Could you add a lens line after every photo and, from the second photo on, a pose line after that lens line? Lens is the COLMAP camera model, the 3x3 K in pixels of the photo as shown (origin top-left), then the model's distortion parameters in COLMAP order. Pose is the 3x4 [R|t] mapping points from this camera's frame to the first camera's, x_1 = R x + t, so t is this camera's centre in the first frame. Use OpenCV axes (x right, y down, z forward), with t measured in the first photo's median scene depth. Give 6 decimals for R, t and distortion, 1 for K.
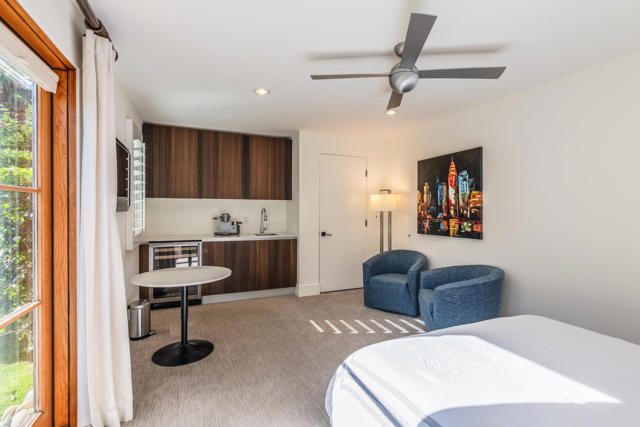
lens RADIAL K [[299.9, 0, 320.0], [0, 299.9, 213.5], [0, 0, 1]] dist [0.000226, 0.000048]
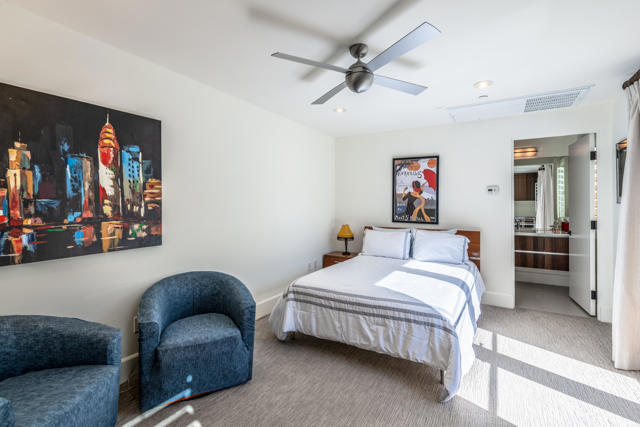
lens RADIAL K [[299.9, 0, 320.0], [0, 299.9, 213.5], [0, 0, 1]] dist [0.000226, 0.000048]
pose [[-0.590589, -0.021780, 0.806678, -0.276003], [0.015802, 0.999132, 0.038546, -0.013050], [-0.806818, 0.035512, -0.589732, 1.031675]]
